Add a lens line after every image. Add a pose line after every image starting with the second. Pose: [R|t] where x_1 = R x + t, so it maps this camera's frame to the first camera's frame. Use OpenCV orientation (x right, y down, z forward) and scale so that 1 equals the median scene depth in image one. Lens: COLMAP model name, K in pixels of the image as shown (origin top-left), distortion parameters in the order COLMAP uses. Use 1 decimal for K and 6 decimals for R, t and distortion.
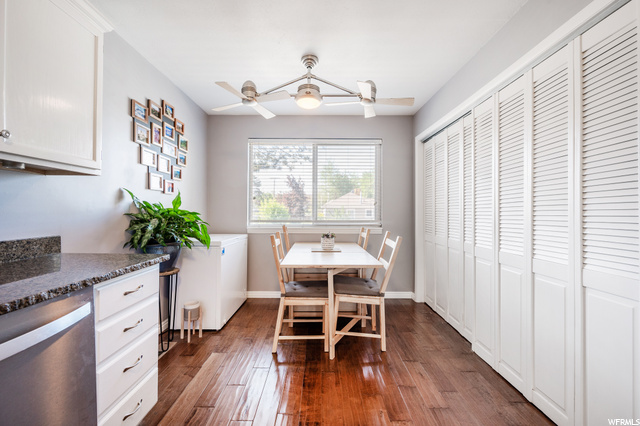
lens RADIAL K [[268.1, 0, 320.0], [0, 268.1, 213.0], [0, 0, 1]] dist [-0.001251, -0.000178]
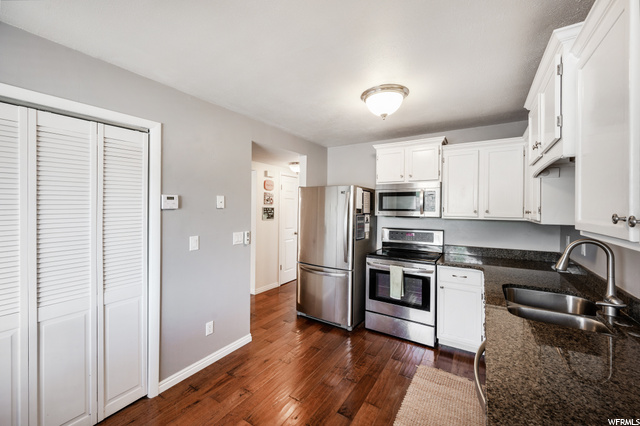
lens RADIAL K [[250.5, 0, 321.4], [0, 250.5, 209.4], [0, 0, 1]] dist [-0.000306, -0.000133]
pose [[-0.837930, -0.014880, 0.545576, -0.378544], [-0.009568, 0.999875, 0.012575, -0.143429], [-0.545695, 0.005317, -0.837967, 0.887871]]
